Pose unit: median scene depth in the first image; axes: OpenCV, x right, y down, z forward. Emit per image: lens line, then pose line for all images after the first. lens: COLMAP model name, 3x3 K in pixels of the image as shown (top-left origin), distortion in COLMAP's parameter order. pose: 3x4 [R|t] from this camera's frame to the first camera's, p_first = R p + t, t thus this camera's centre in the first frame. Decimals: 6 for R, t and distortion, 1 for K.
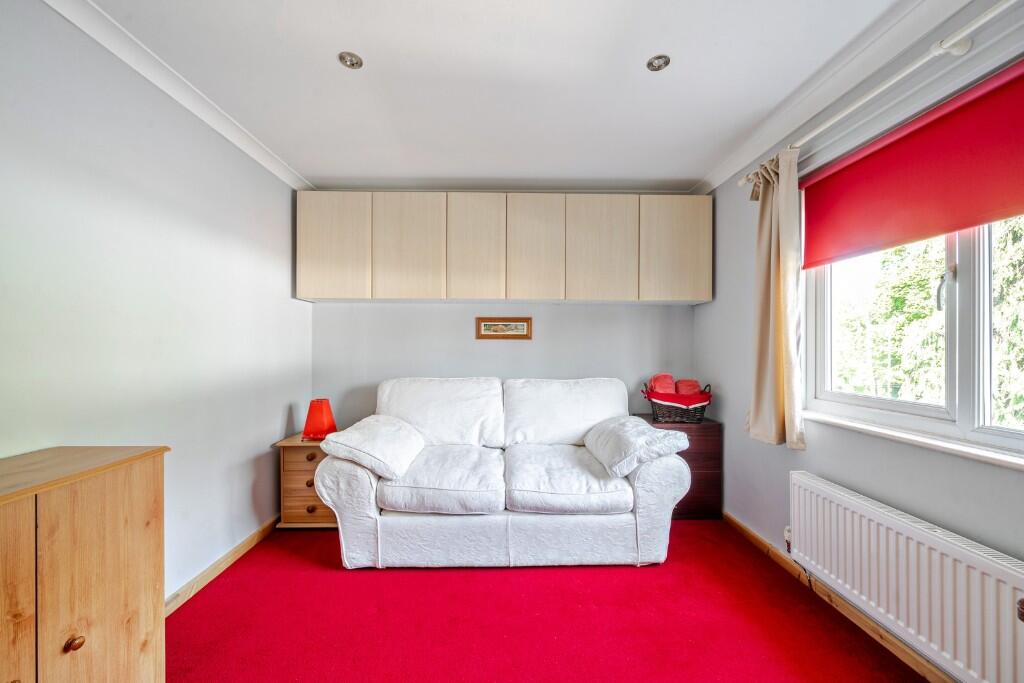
lens RADIAL K [[395.5, 0, 510.9], [0, 395.5, 344.1], [0, 0, 1]] dist [-0.005277, 0.000106]
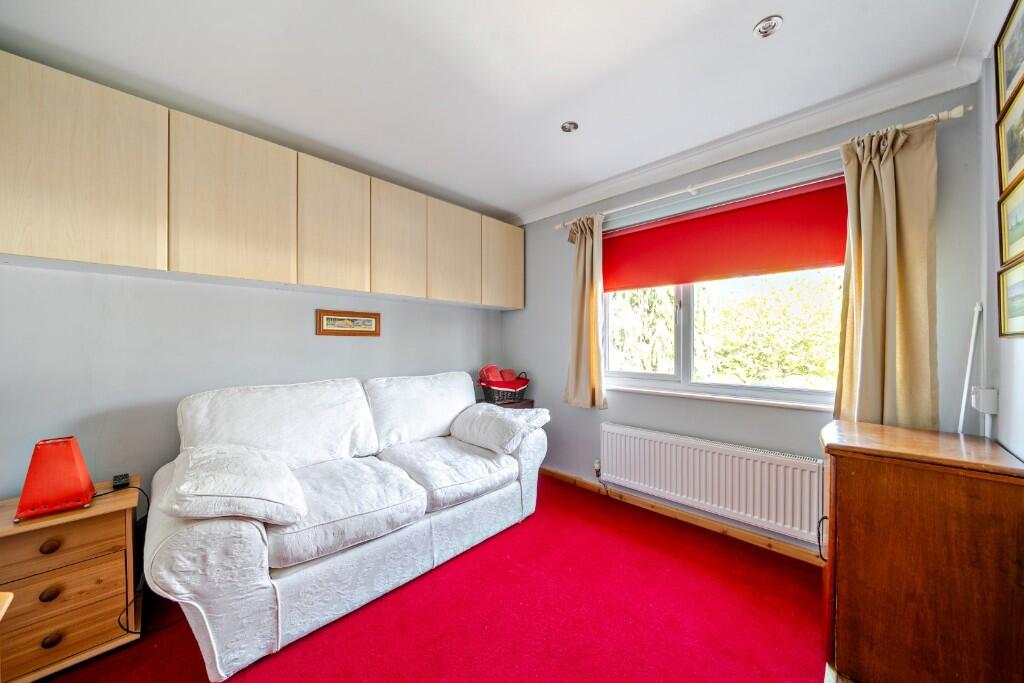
lens RADIAL K [[357.2, 0, 515.1], [0, 357.2, 342.3], [0, 0, 1]] dist [-0.007255, 0.000217]
pose [[0.704993, -0.000904, 0.709214, -0.477767], [-0.002800, 0.999988, 0.004057, -0.002020], [-0.709209, -0.004846, 0.704981, 0.233381]]
